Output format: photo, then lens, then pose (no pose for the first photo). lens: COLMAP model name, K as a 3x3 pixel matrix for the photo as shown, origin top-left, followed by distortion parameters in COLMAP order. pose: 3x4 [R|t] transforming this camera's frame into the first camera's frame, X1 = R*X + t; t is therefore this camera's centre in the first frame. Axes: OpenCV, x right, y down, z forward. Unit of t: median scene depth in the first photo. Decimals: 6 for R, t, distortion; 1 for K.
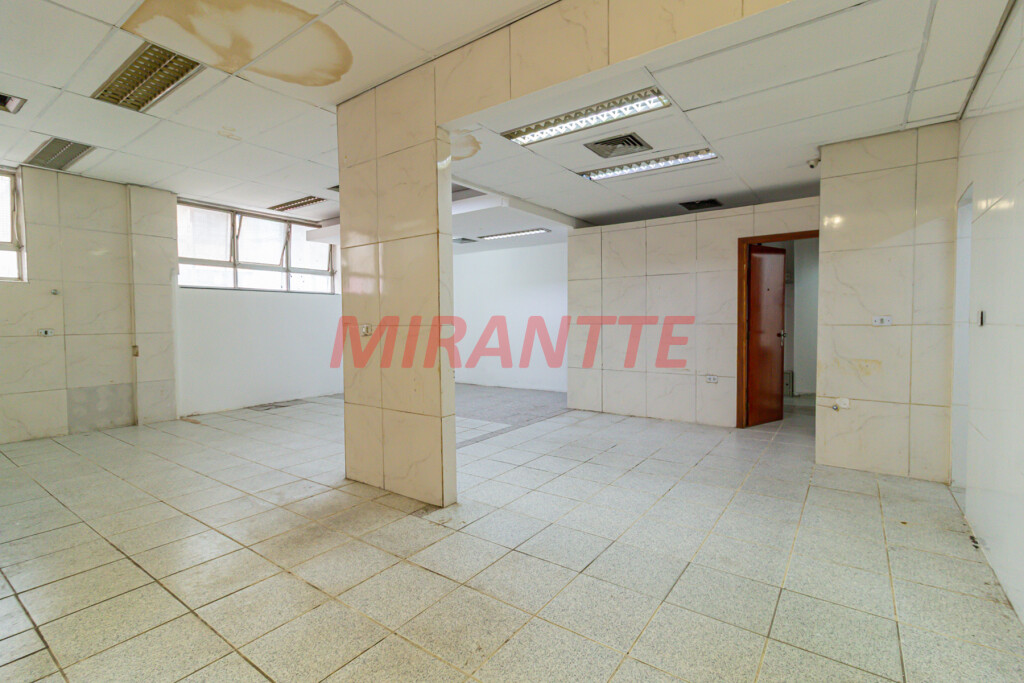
lens RADIAL K [[470.9, 0, 516.3], [0, 470.9, 335.6], [0, 0, 1]] dist [0.007688, -0.000806]
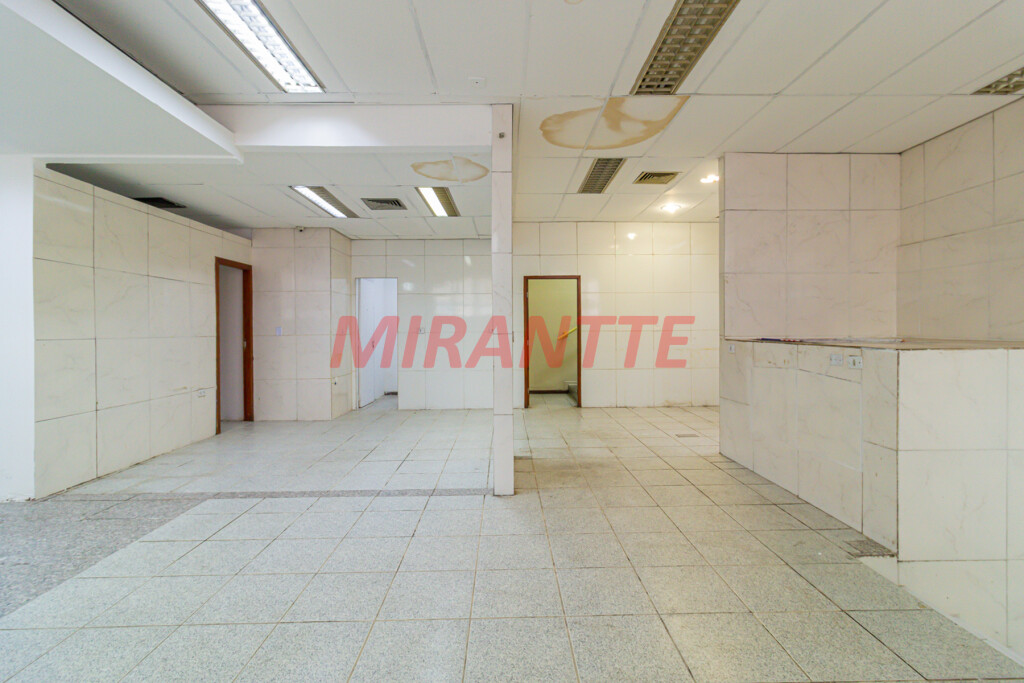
lens RADIAL K [[469.6, 0, 515.9], [0, 469.6, 333.0], [0, 0, 1]] dist [0.003093, -0.000265]
pose [[-0.599565, 0.007274, 0.800293, -0.853241], [0.038220, 0.999078, 0.019554, -0.030051], [-0.799413, 0.042311, -0.599290, 1.180448]]
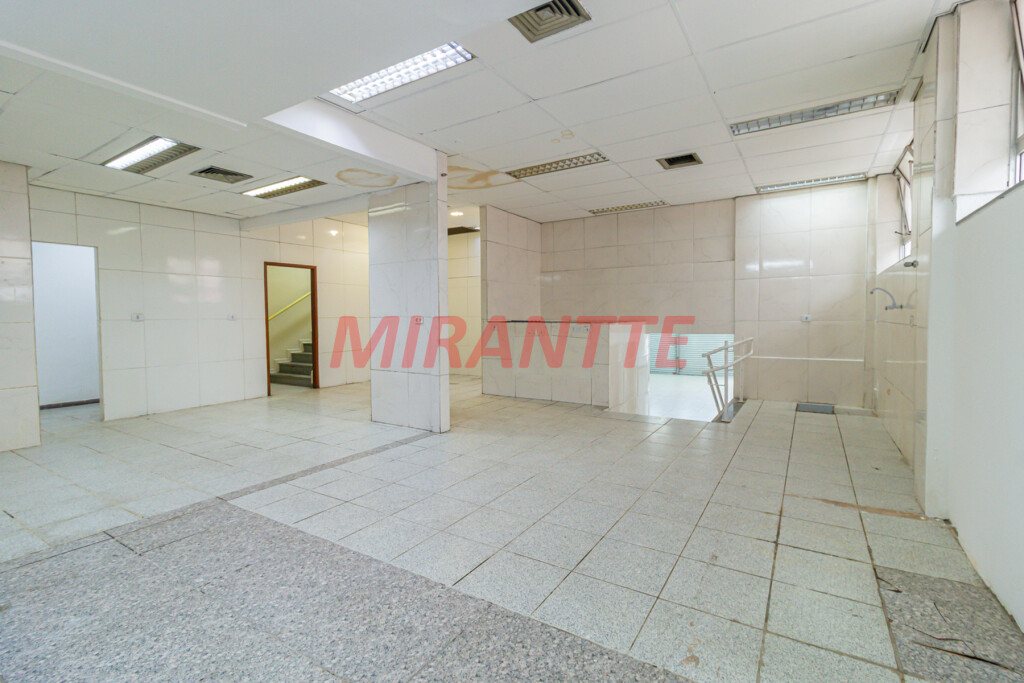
lens RADIAL K [[470.9, 0, 516.3], [0, 470.9, 335.6], [0, 0, 1]] dist [0.007688, -0.000806]
pose [[-0.998047, 0.018509, -0.059658, -0.364040], [0.014037, 0.997121, 0.074517, -0.049744], [0.060866, 0.073534, -0.995434, 1.780416]]
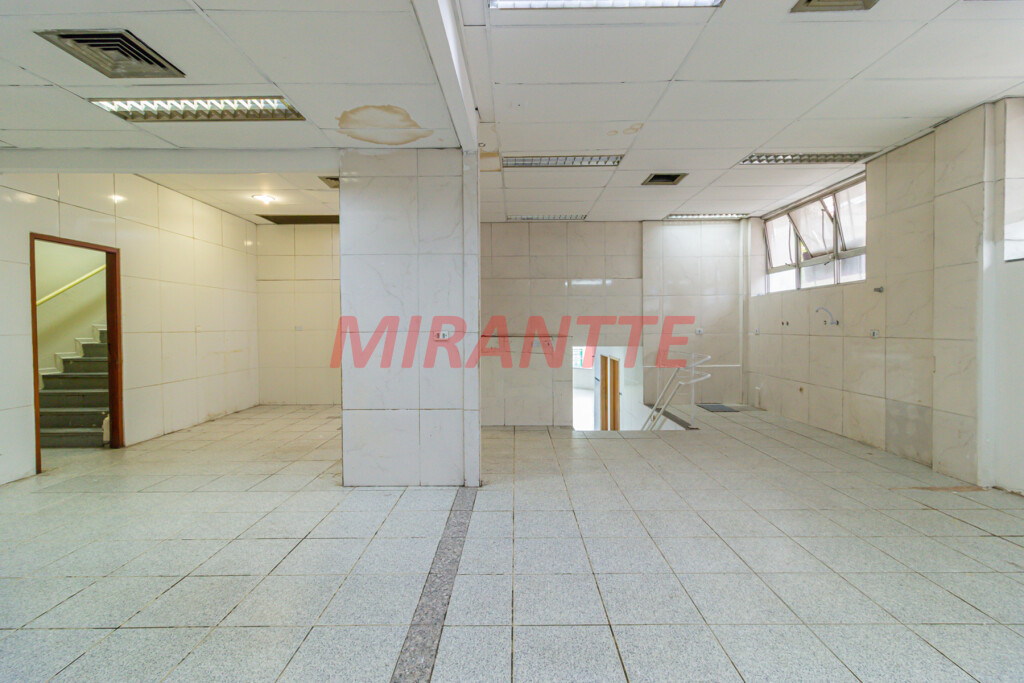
lens RADIAL K [[470.9, 0, 516.3], [0, 470.9, 335.6], [0, 0, 1]] dist [0.007688, -0.000806]
pose [[-0.813471, 0.024699, -0.581080, 0.123119], [-0.006359, 0.998660, 0.051350, -0.049149], [0.581570, 0.045467, -0.812225, 1.420161]]
